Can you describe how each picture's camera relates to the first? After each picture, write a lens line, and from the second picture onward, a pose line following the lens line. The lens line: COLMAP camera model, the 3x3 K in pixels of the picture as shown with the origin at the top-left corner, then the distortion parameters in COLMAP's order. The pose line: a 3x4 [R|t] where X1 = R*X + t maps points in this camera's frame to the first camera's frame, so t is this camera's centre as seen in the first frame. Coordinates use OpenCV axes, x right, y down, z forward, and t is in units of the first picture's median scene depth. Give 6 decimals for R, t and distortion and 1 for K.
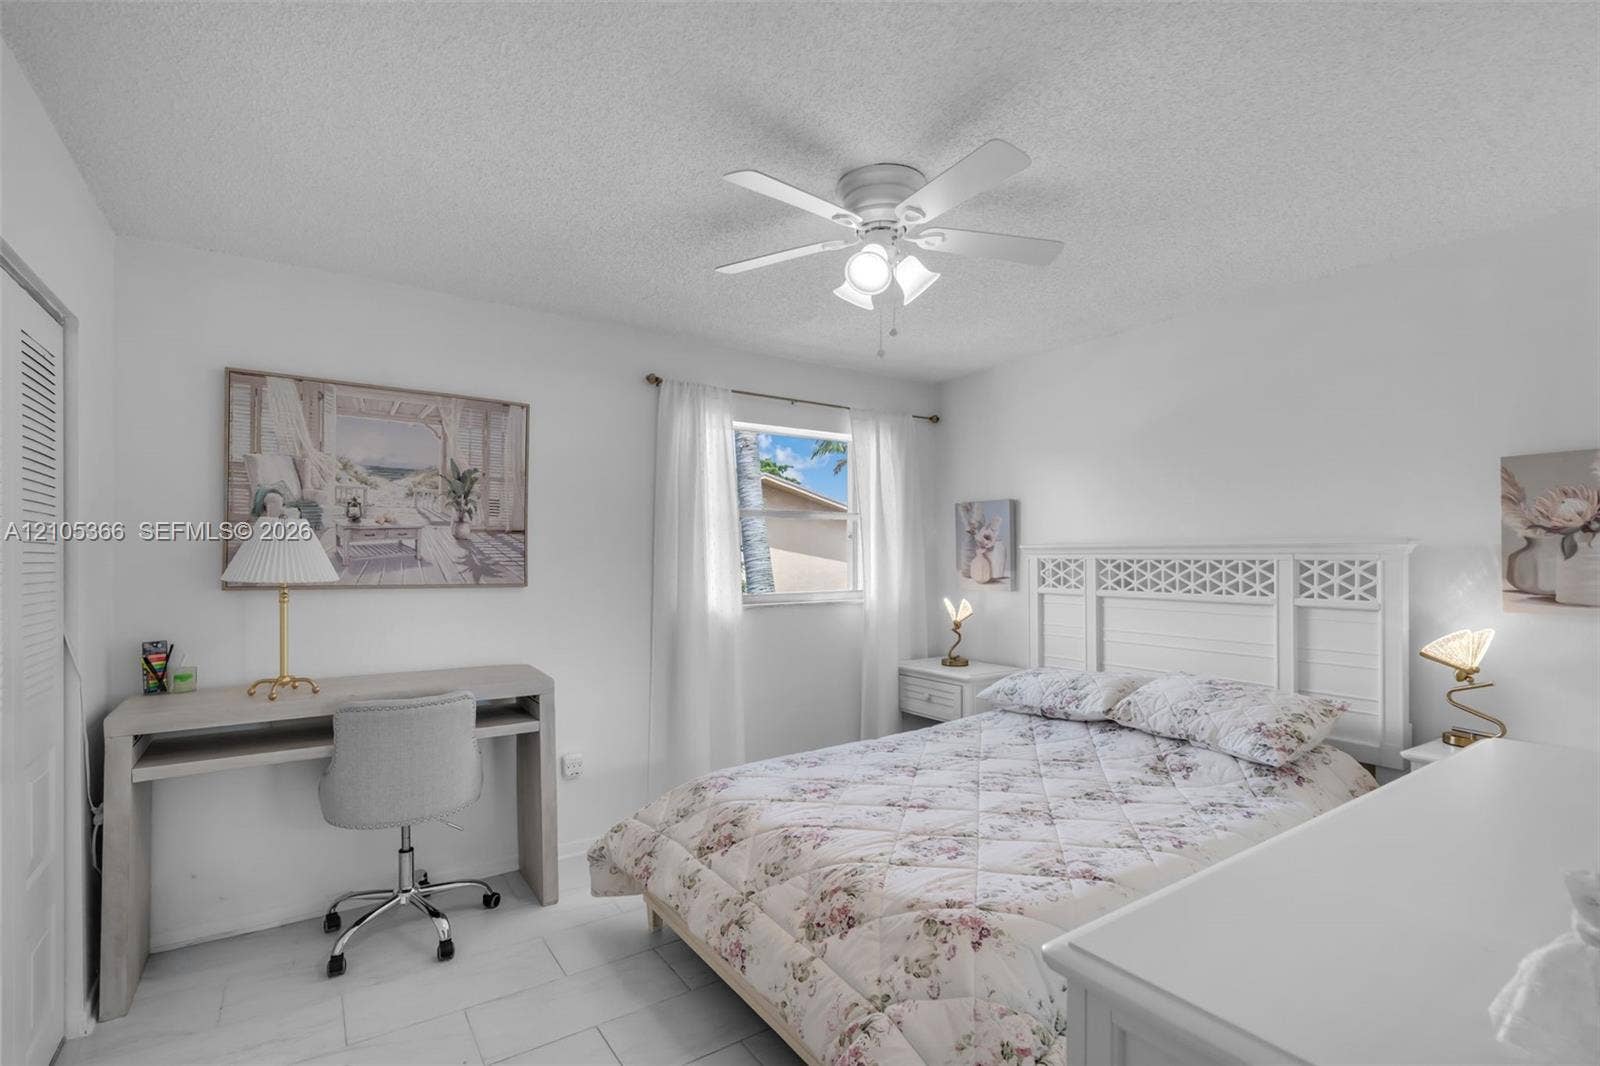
lens RADIAL K [[758.5, 0, 817.5], [0, 758.5, 559.2], [0, 0, 1]] dist [-0.001641, 0.000105]
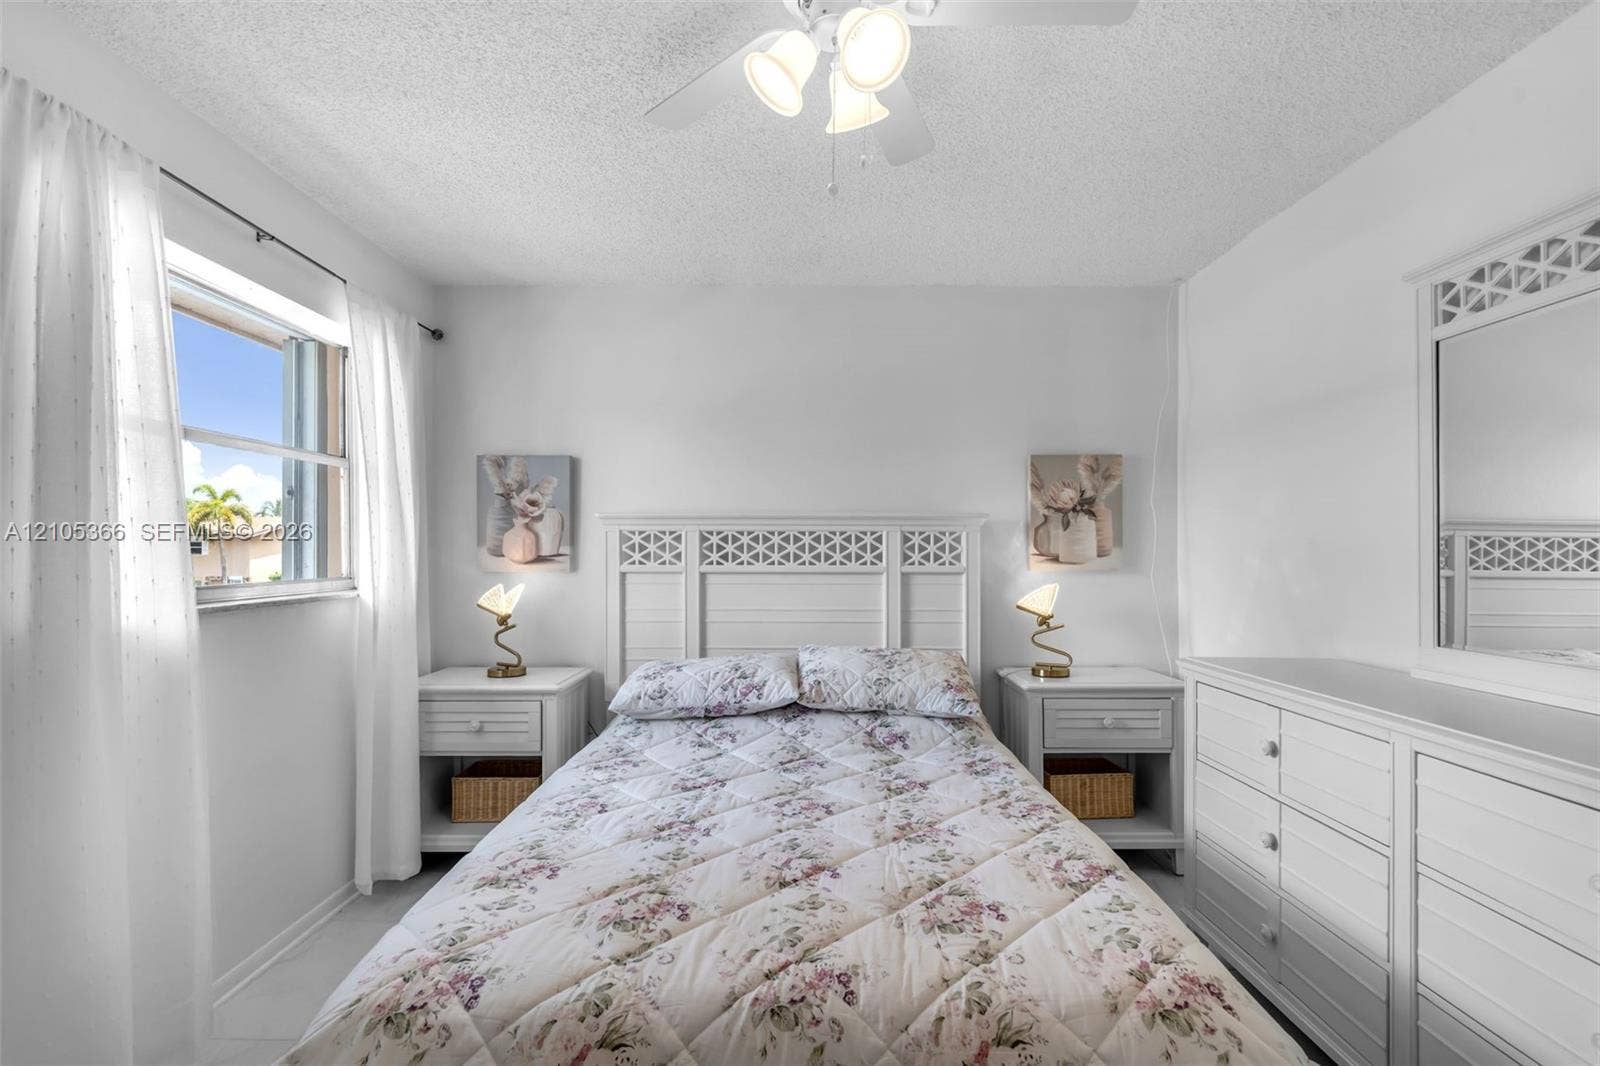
lens RADIAL K [[758.5, 0, 796.1], [0, 758.5, 563.3], [0, 0, 1]] dist [-0.001641, 0.000105]
pose [[0.564979, -0.037483, 0.824253, -0.394691], [0.000710, 0.998989, 0.044942, -0.002962], [-0.825105, -0.024806, 0.564435, 0.514042]]
